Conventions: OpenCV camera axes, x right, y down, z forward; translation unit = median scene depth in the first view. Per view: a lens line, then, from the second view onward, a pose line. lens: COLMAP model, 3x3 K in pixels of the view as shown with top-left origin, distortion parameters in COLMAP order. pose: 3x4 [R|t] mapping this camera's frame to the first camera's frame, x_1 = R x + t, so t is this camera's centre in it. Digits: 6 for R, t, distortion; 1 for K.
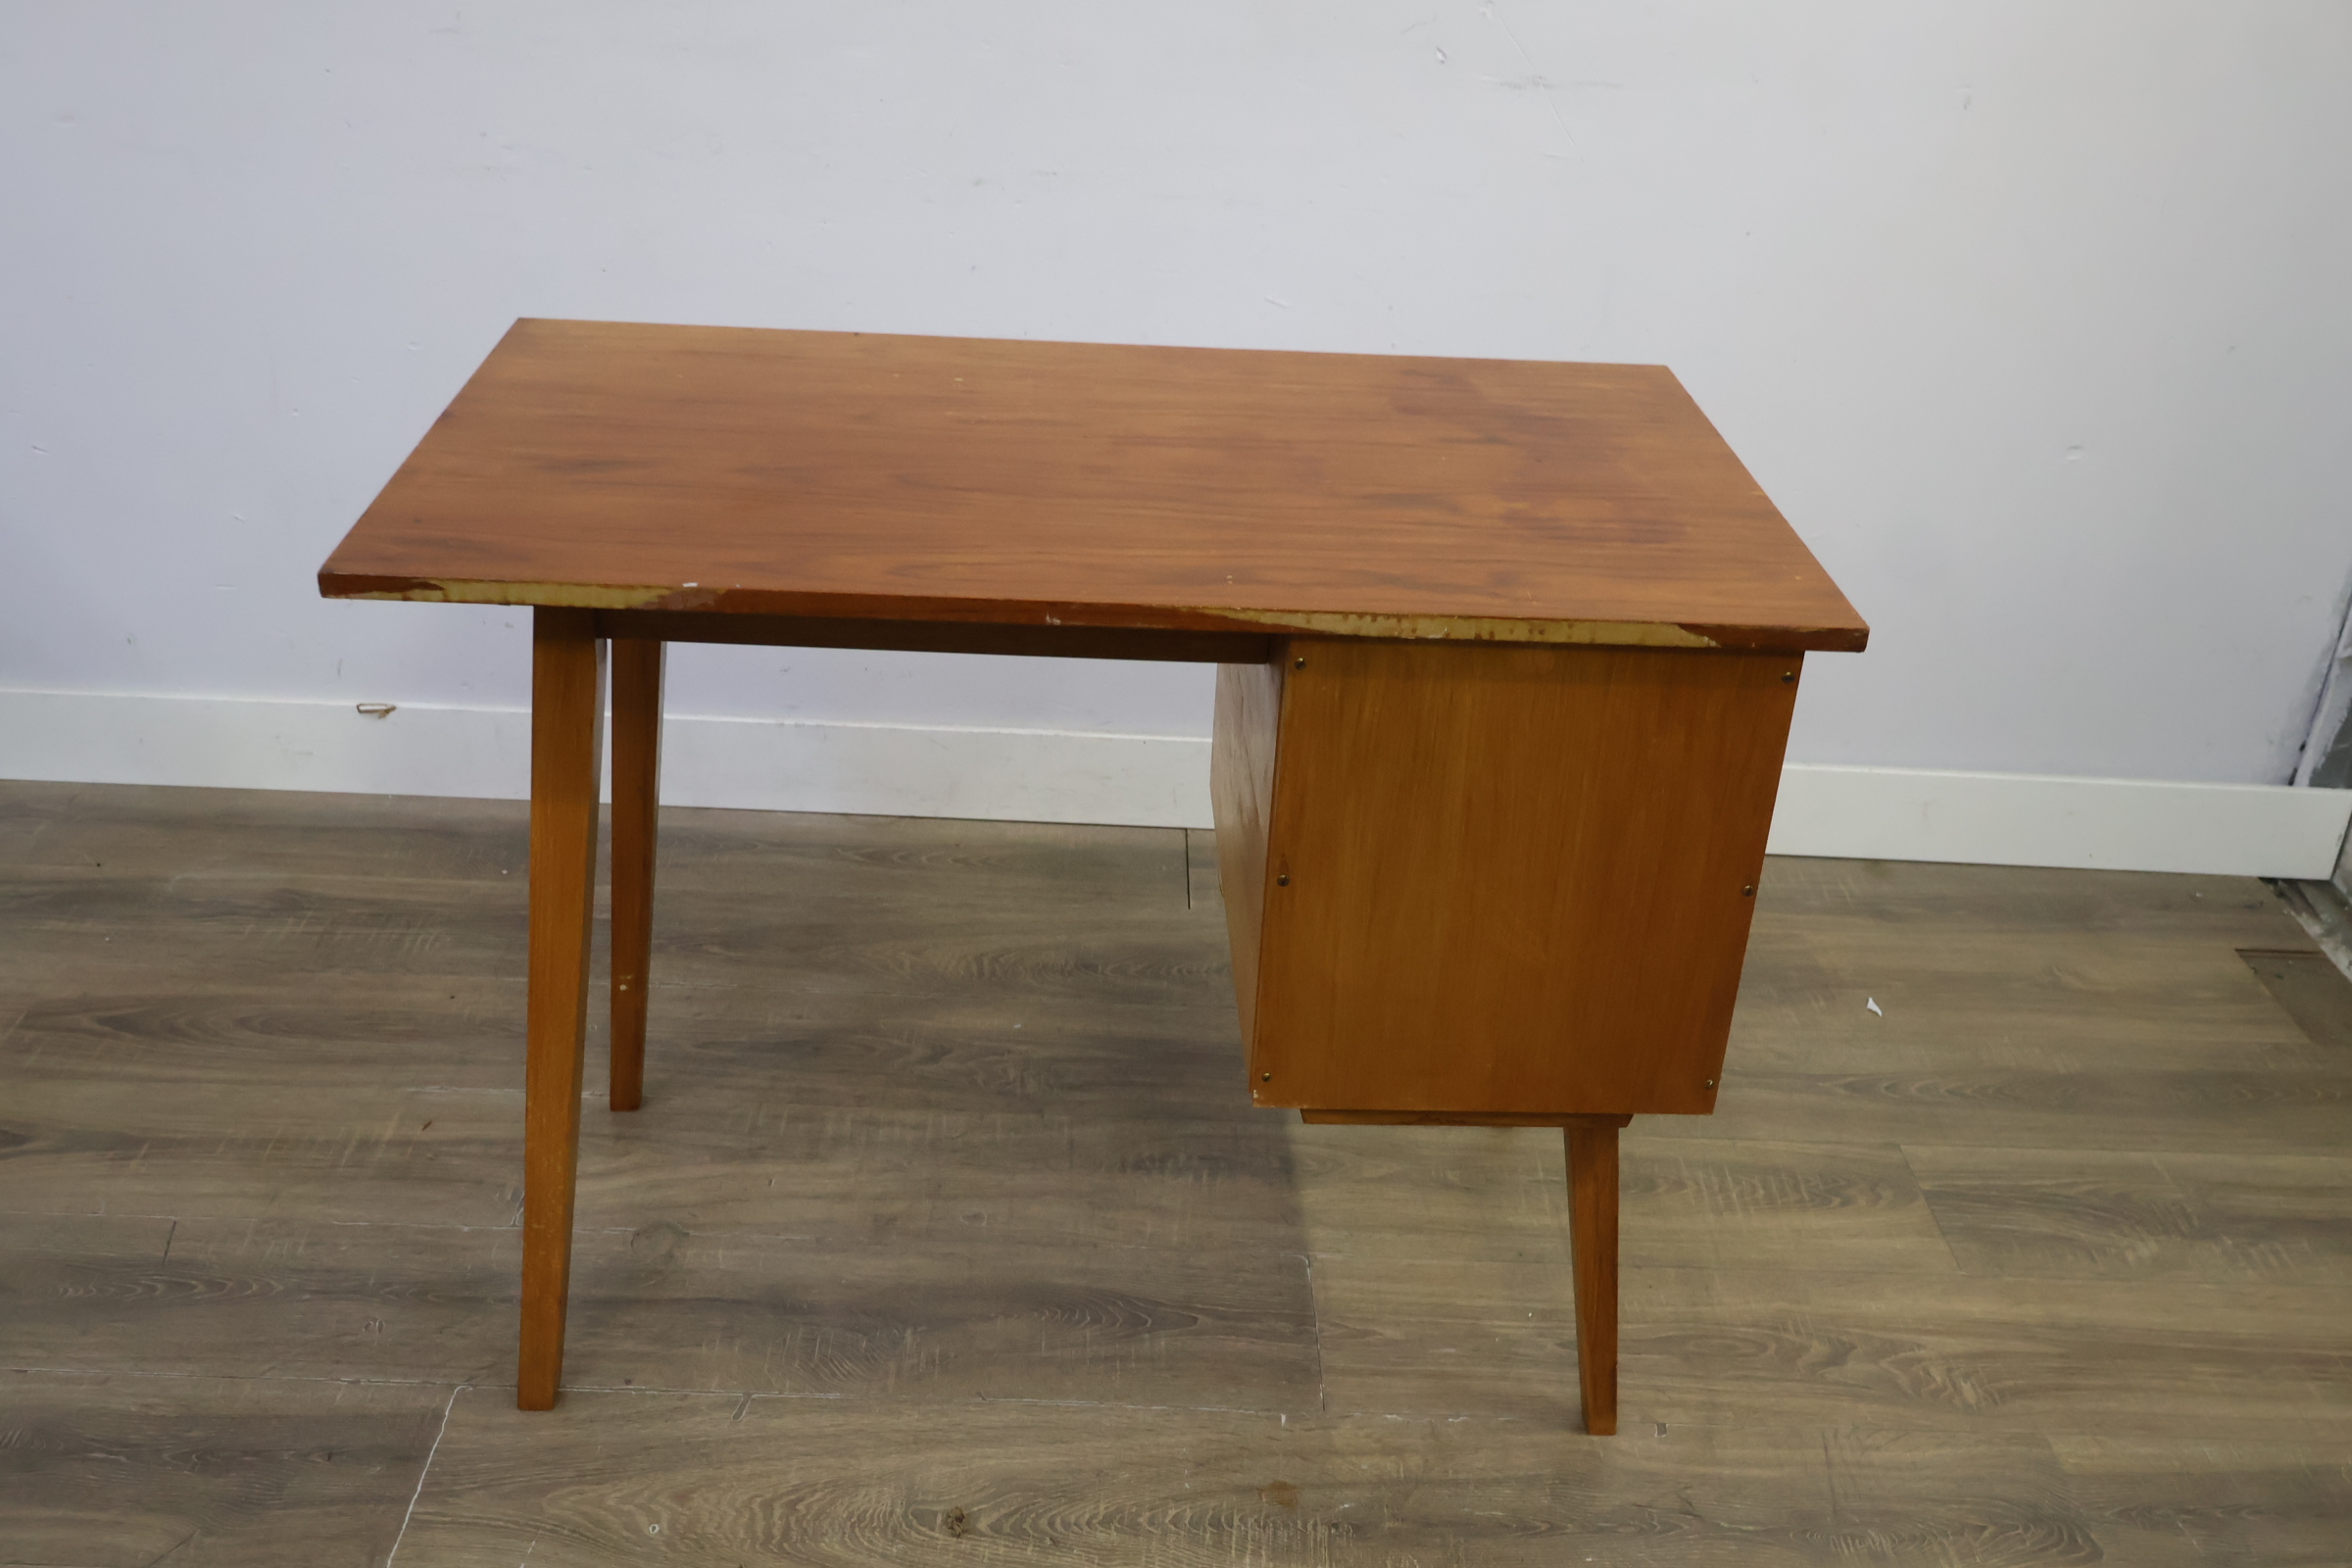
lens RADIAL K [[2260.8, 0, 1164.7], [0, 2260.8, 770.6], [0, 0, 1]] dist [-0.005270, 0.000000]
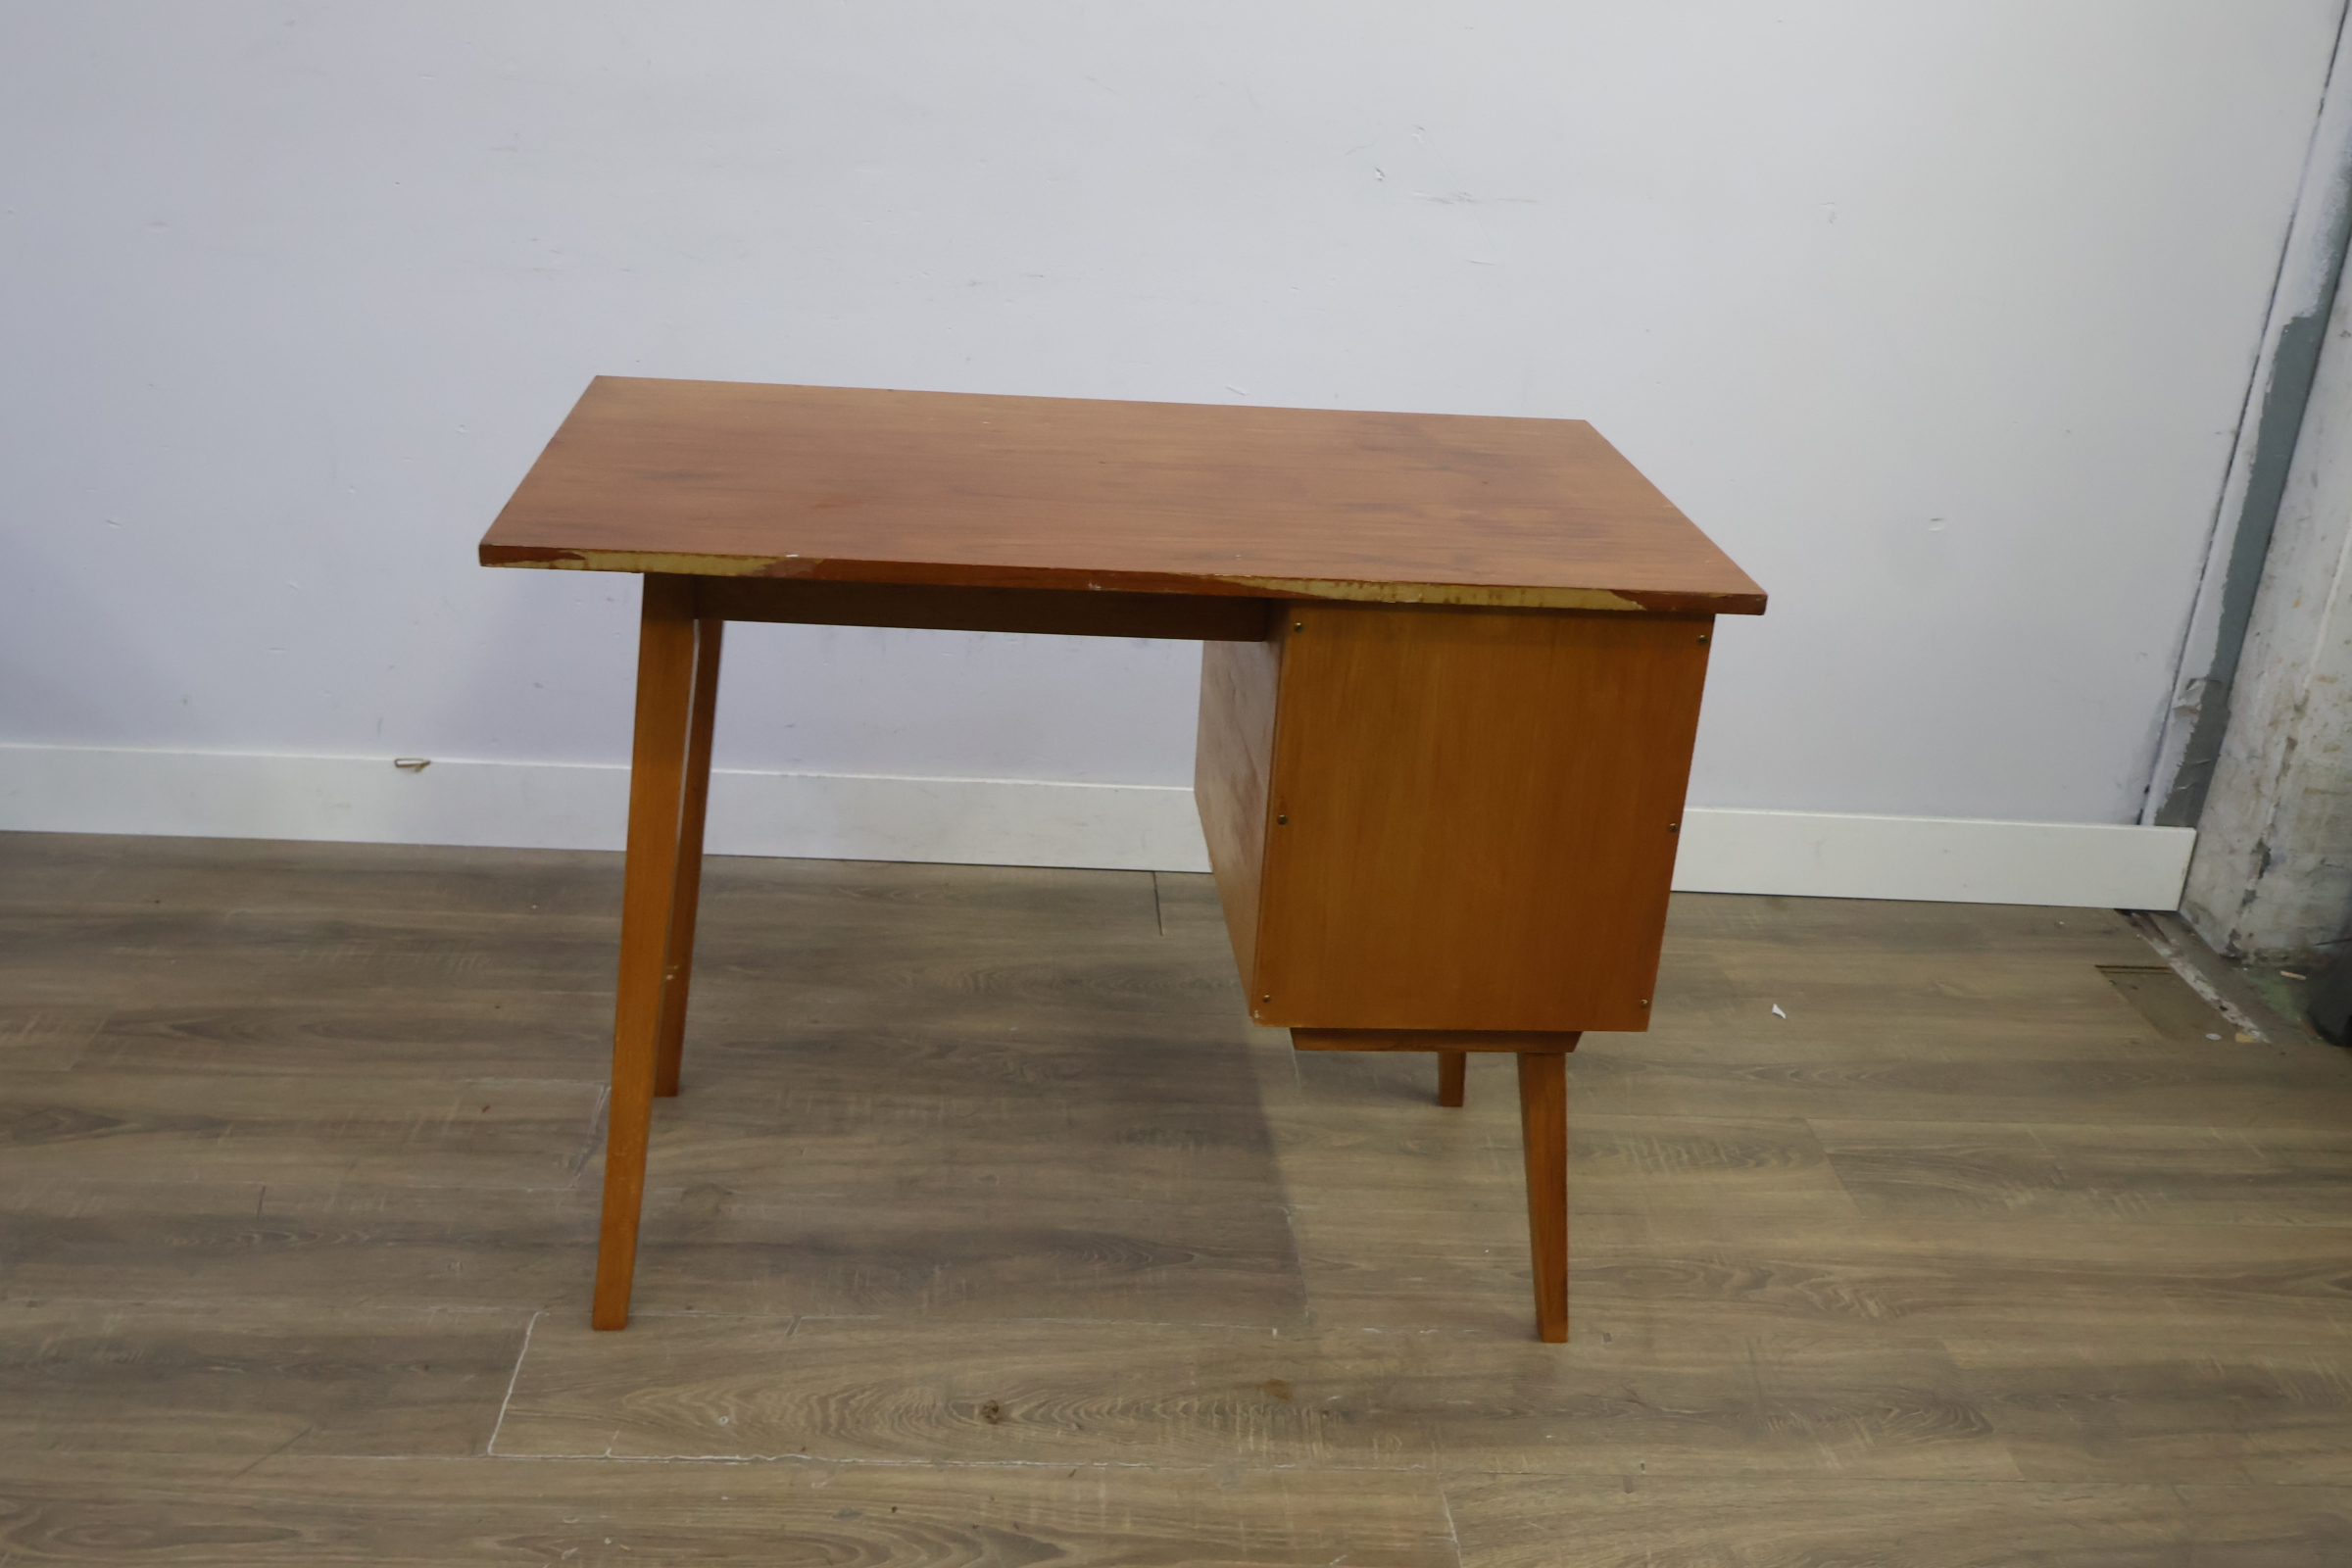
lens RADIAL K [[2260.8, 0, 1157.0], [0, 2260.8, 766.6], [0, 0, 1]] dist [-0.005270, 0.000000]
pose [[0.999063, -0.005758, 0.042902, -0.047174], [0.009392, 0.996336, -0.085002, 0.090172], [-0.042255, 0.085325, 0.995457, -0.128547]]
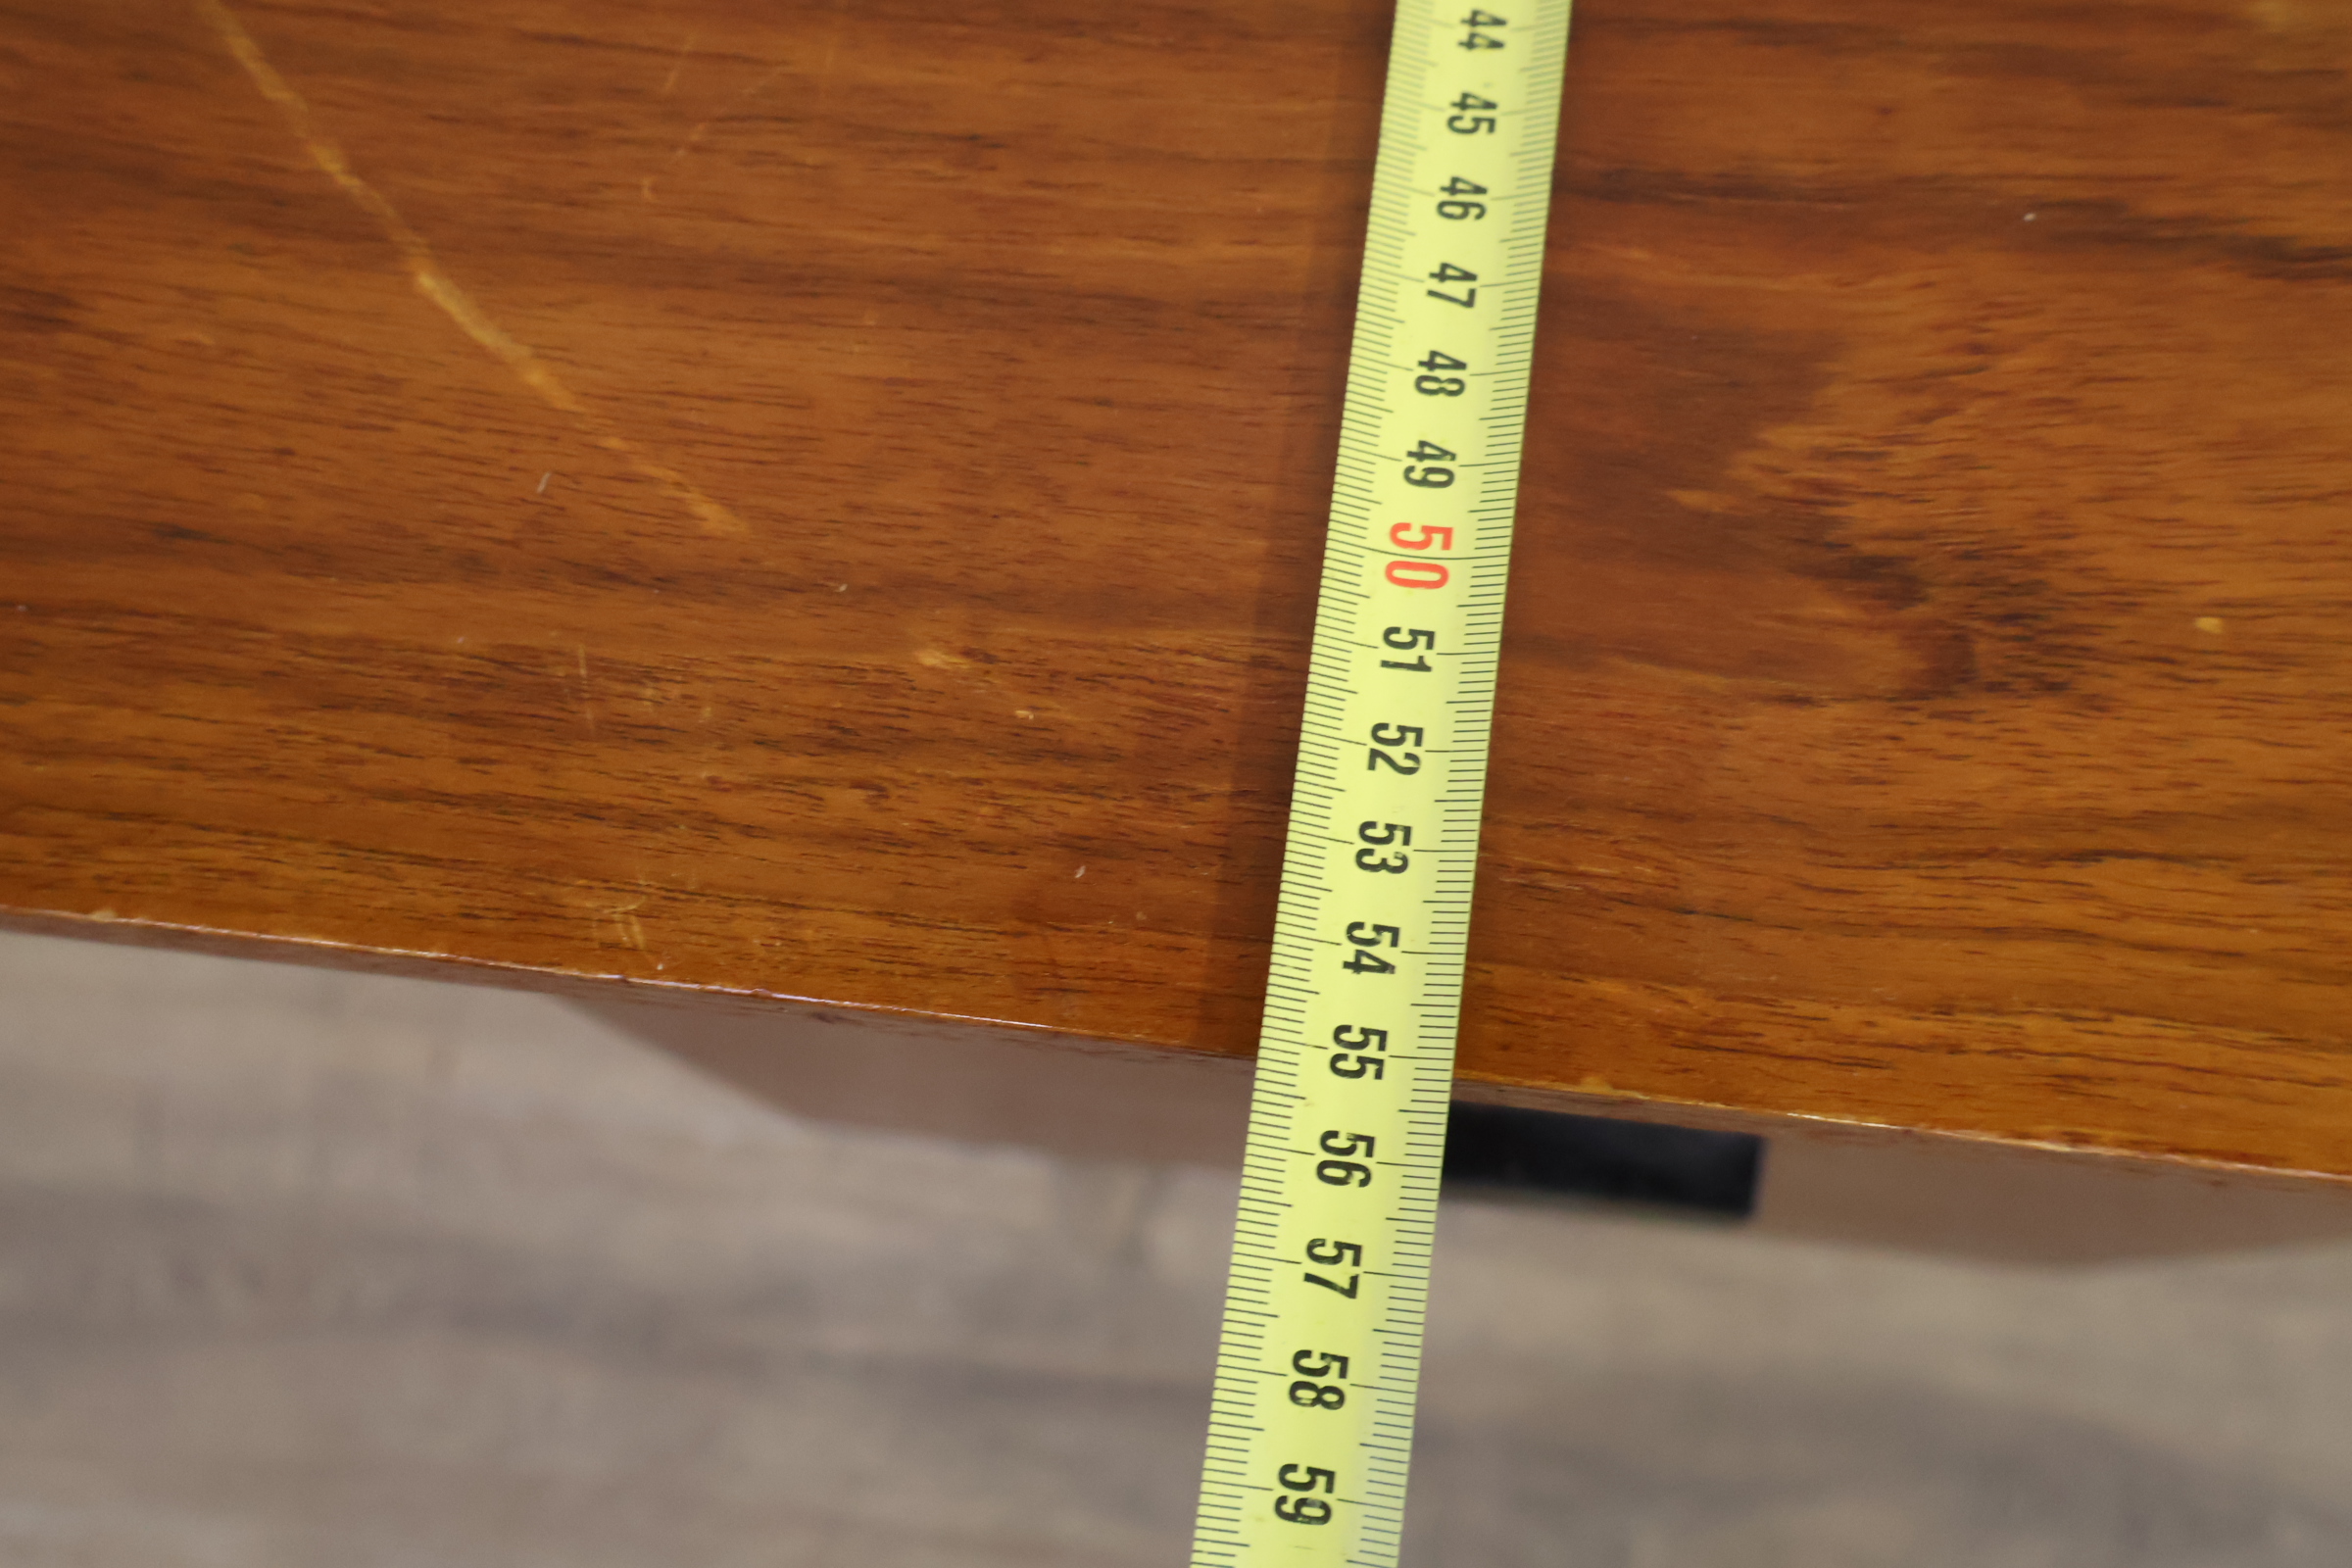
lens RADIAL K [[2260.8, 0, 1176.9], [0, 2260.8, 760.6], [0, 0, 1]] dist [-0.005270, 0.000000]
pose [[0.987651, 0.089843, -0.128354, -0.152368], [0.032232, 0.685203, 0.727638, -0.194841], [0.153322, -0.722790, 0.673845, 0.722346]]
